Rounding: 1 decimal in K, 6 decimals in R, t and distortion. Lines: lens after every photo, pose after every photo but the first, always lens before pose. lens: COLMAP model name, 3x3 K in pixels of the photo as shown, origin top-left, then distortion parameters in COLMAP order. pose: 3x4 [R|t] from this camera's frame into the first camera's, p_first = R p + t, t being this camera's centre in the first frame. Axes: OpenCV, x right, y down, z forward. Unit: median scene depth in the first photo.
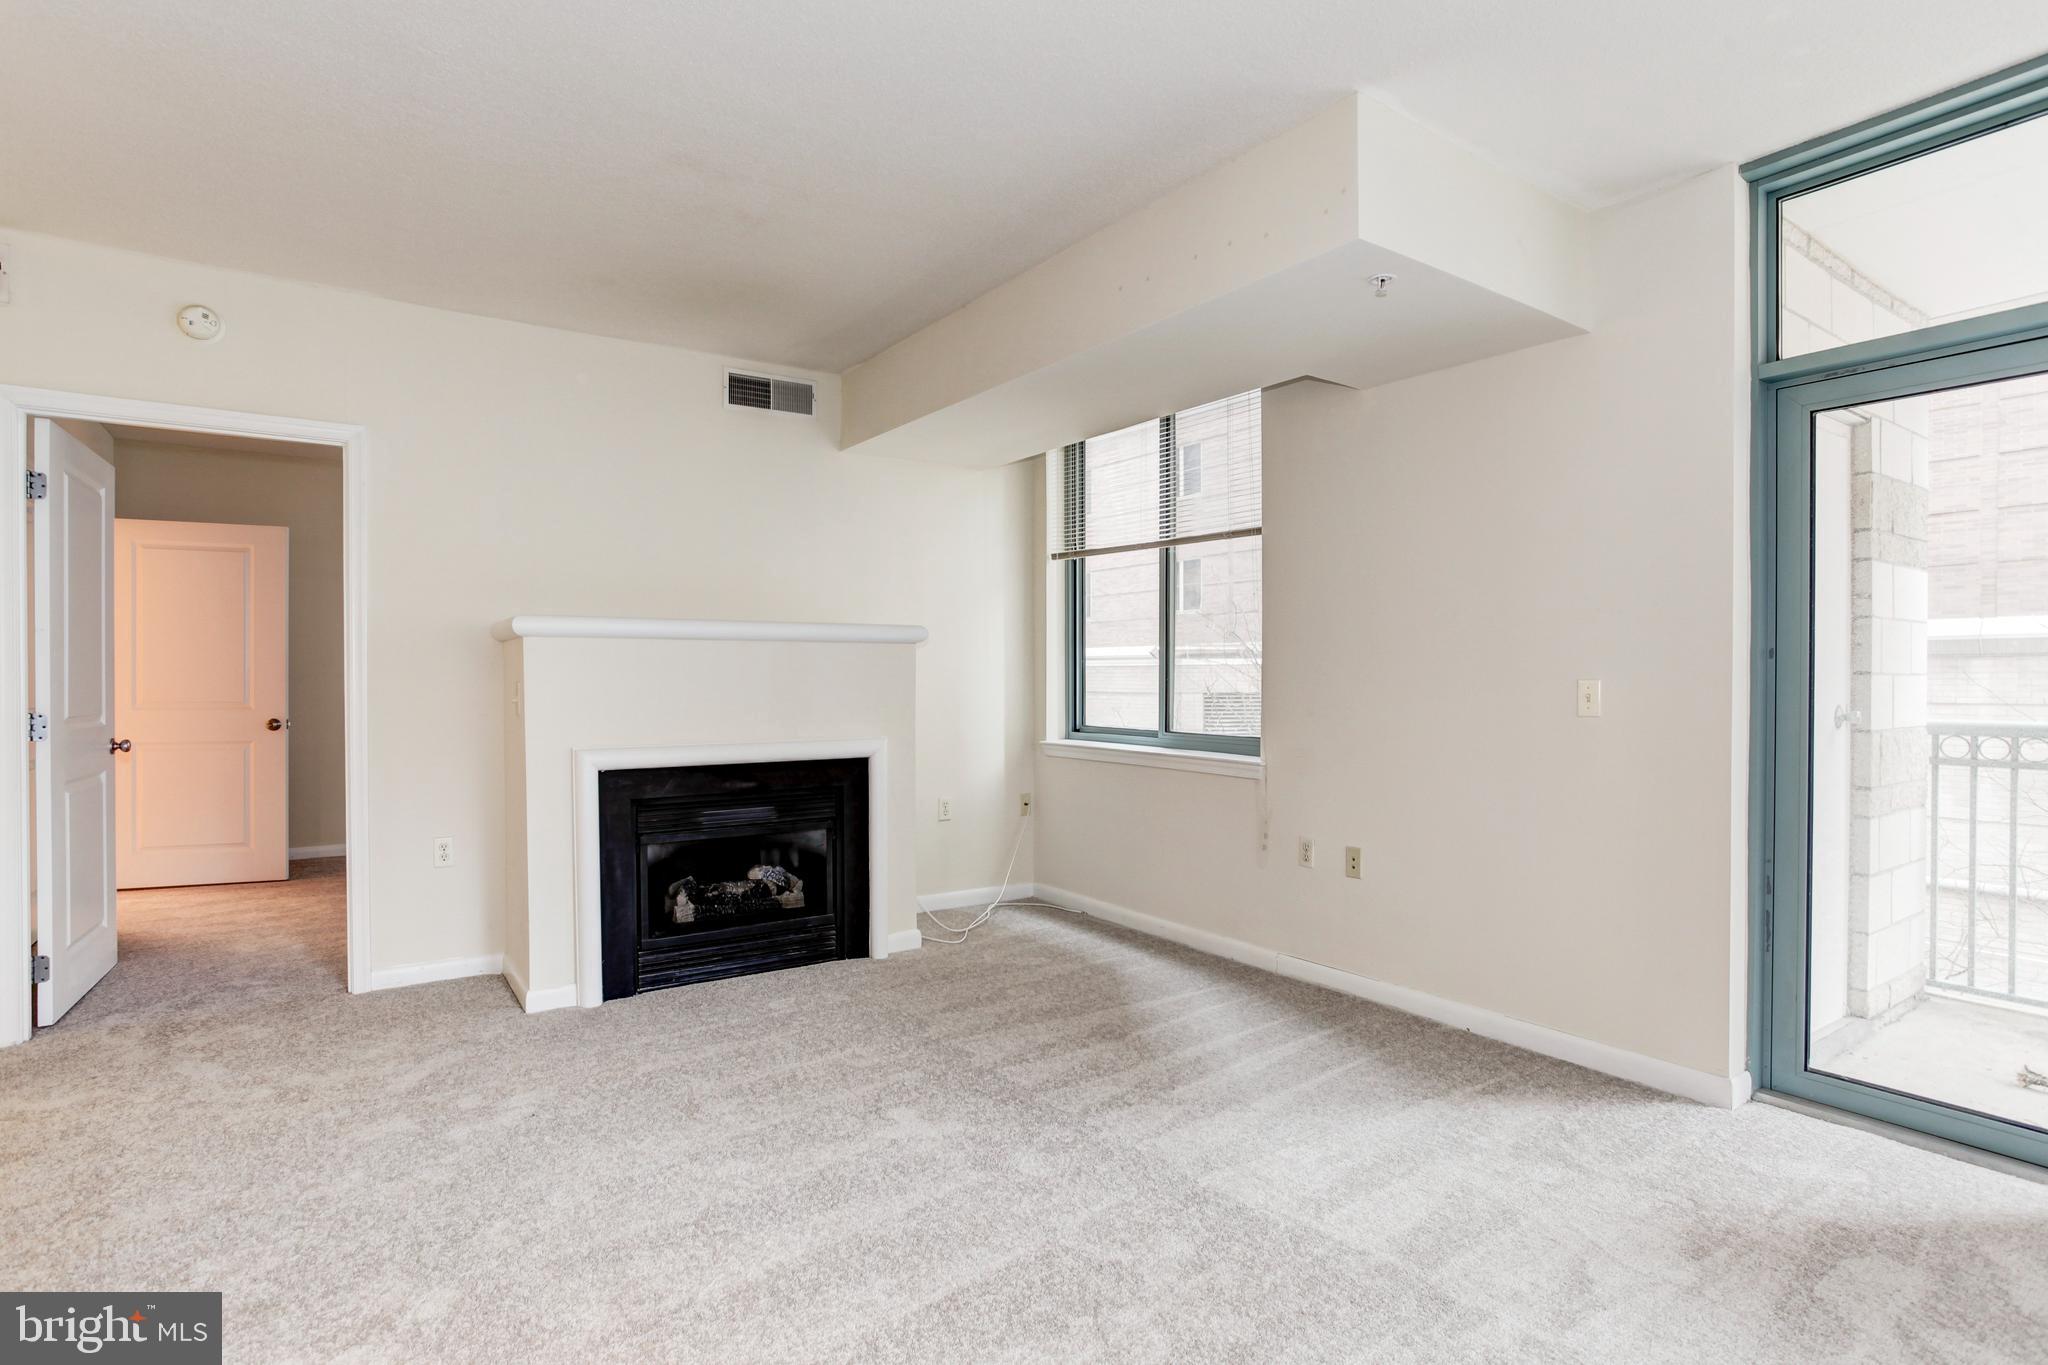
lens RADIAL K [[1020.0, 0, 1033.2], [0, 1020.0, 682.2], [0, 0, 1]] dist [-0.041216, 0.022138]
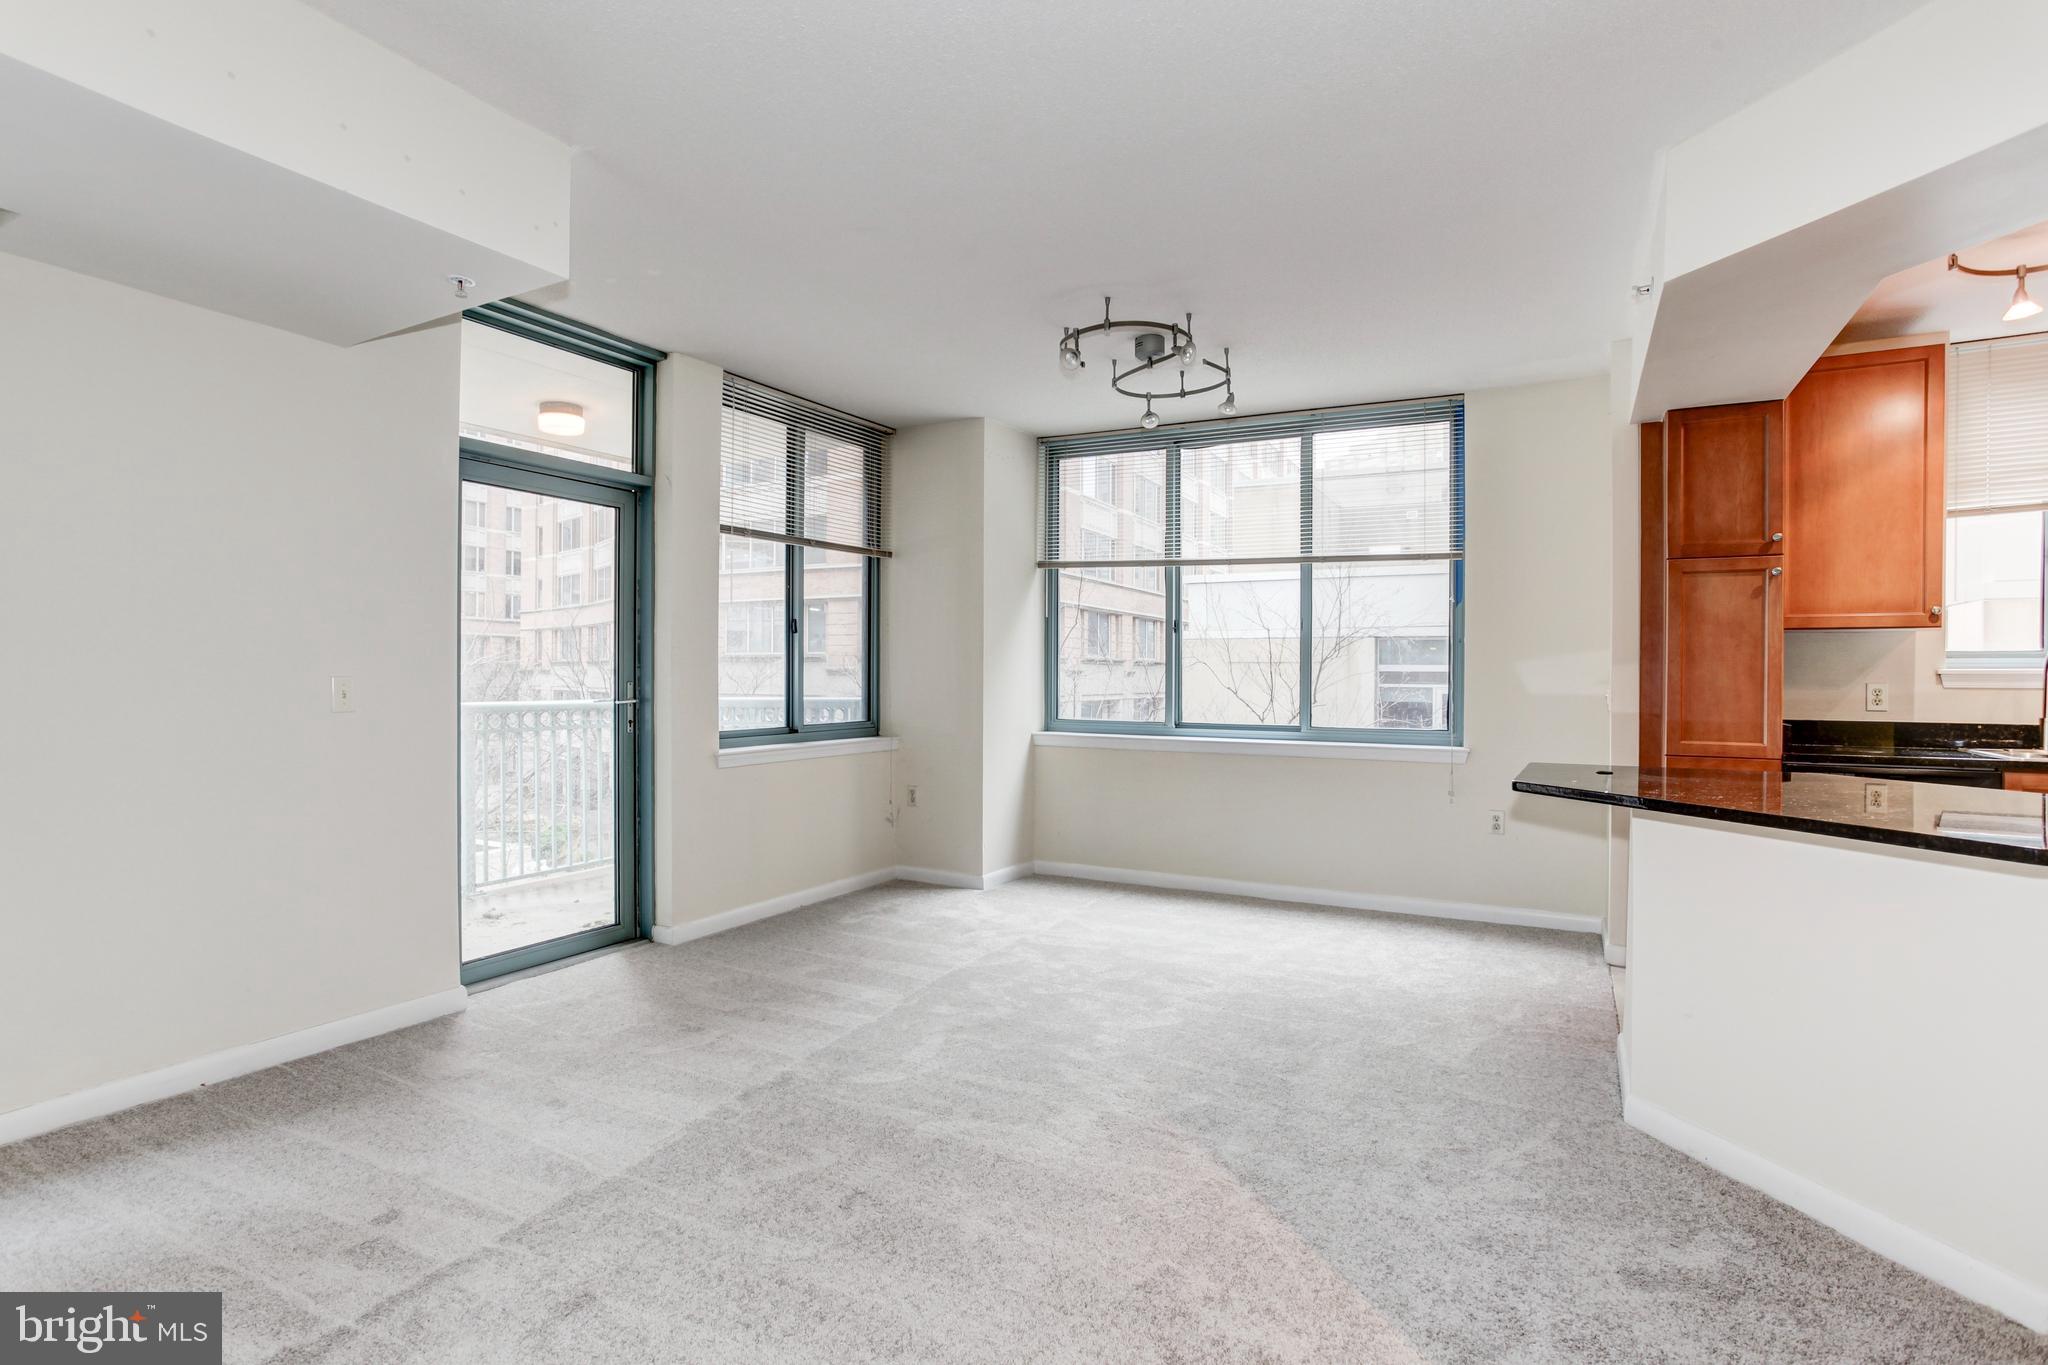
lens RADIAL K [[1036.7, 0, 1044.0], [0, 1036.7, 676.1], [0, 0, 1]] dist [-0.065503, 0.043543]
pose [[-0.458594, -0.003313, 0.888640, -0.570709], [-0.003123, 0.999993, 0.002116, -0.007094], [-0.888640, -0.001805, -0.458601, 0.655417]]
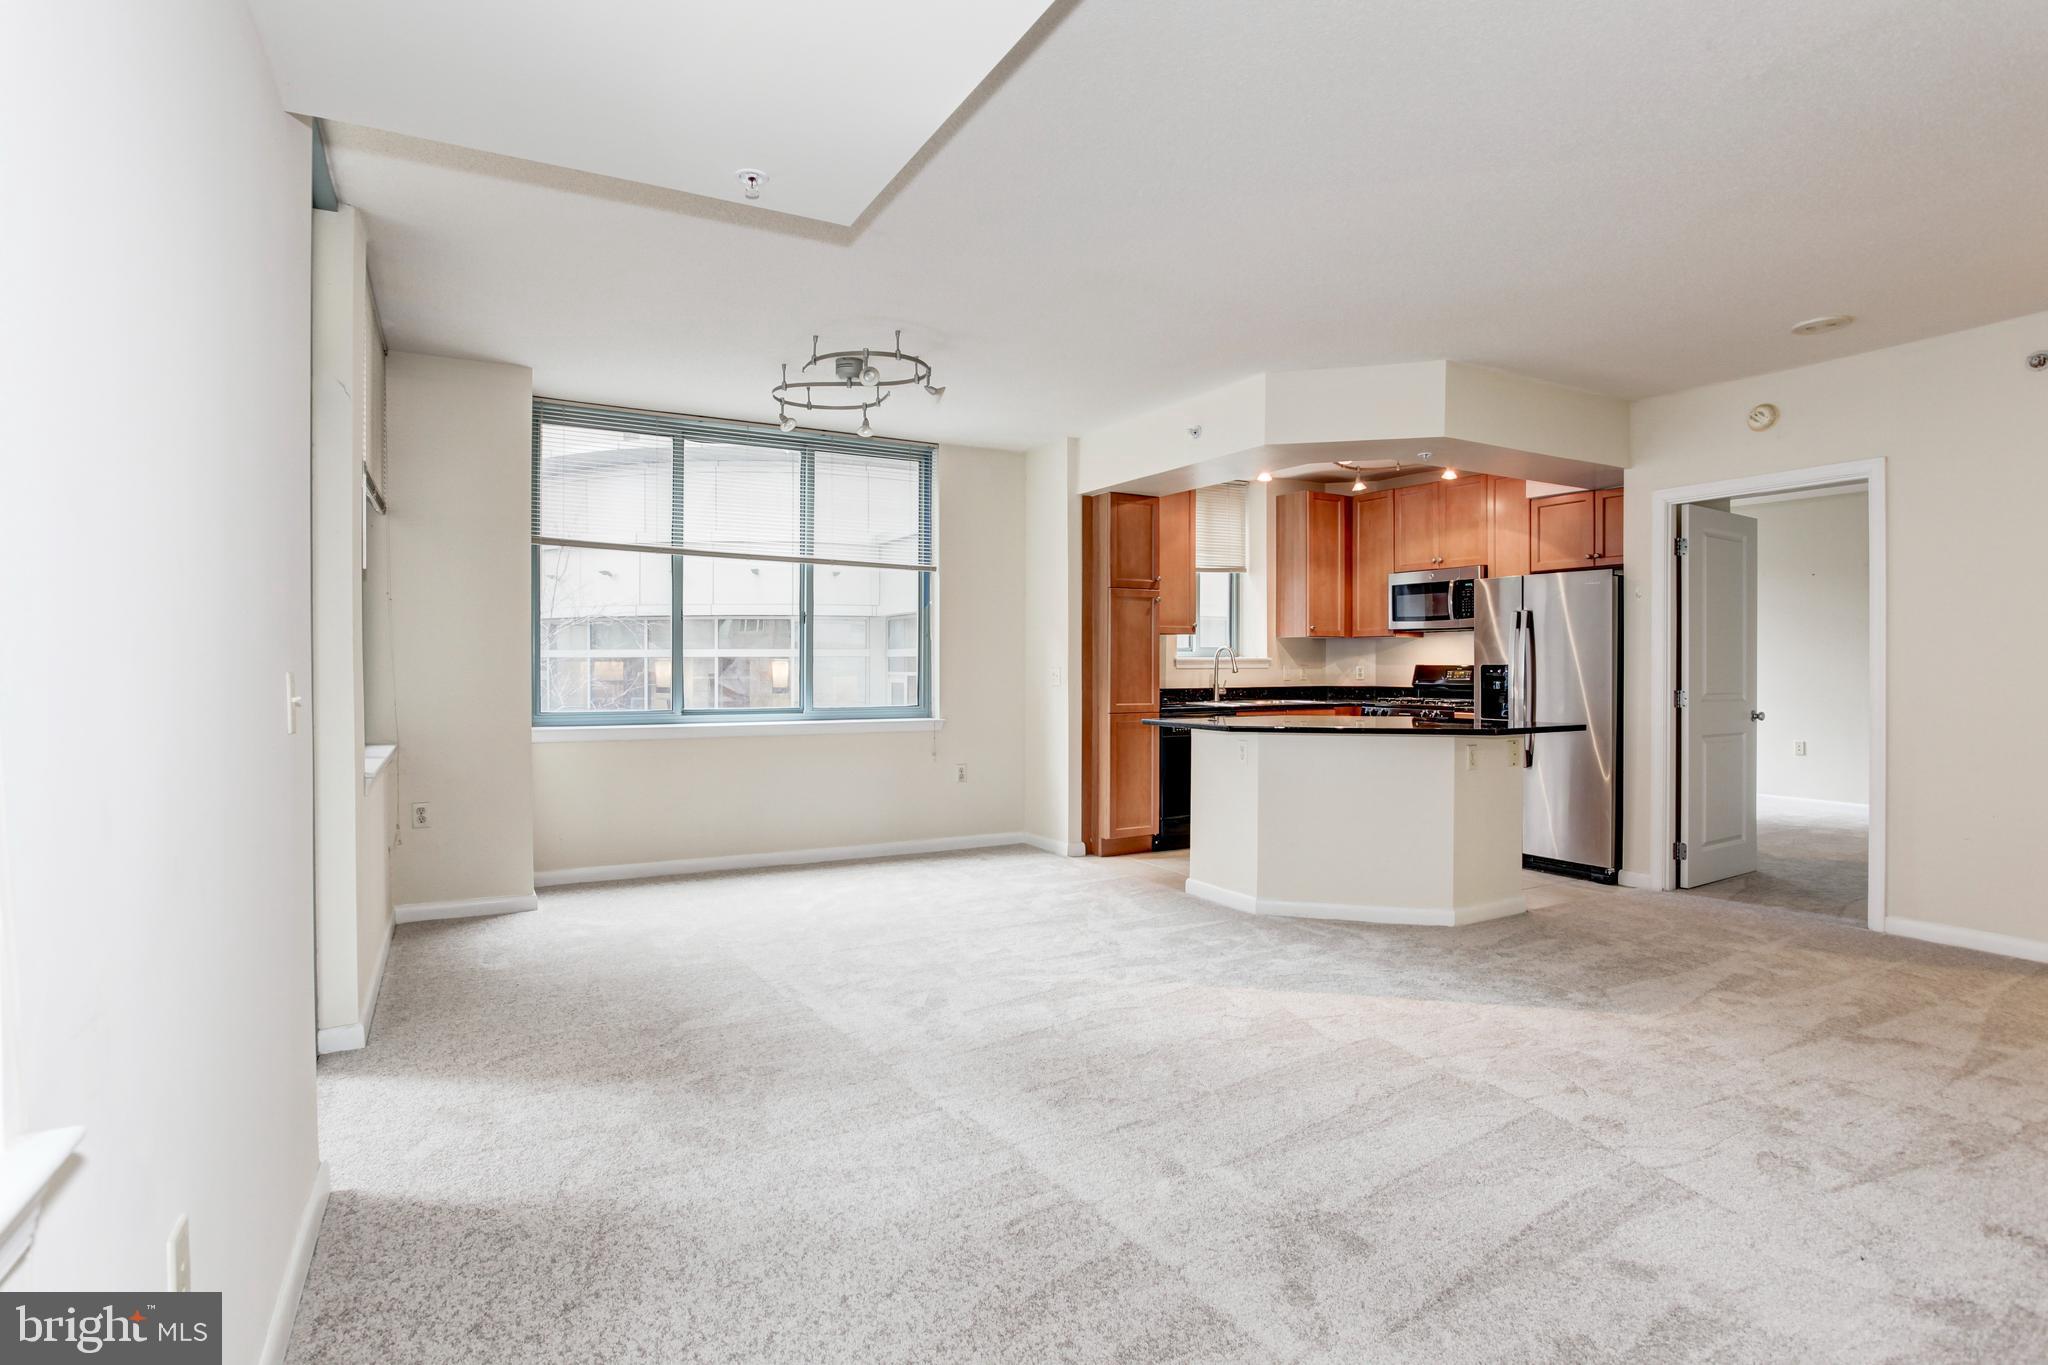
lens RADIAL K [[1012.6, 0, 1021.9], [0, 1012.6, 673.3], [0, 0, 1]] dist [-0.061766, 0.040316]
pose [[-0.994601, -0.000738, 0.103772, 0.026081], [0.000286, 0.999951, 0.009848, -0.005205], [-0.103775, 0.009825, -0.994552, 1.226924]]
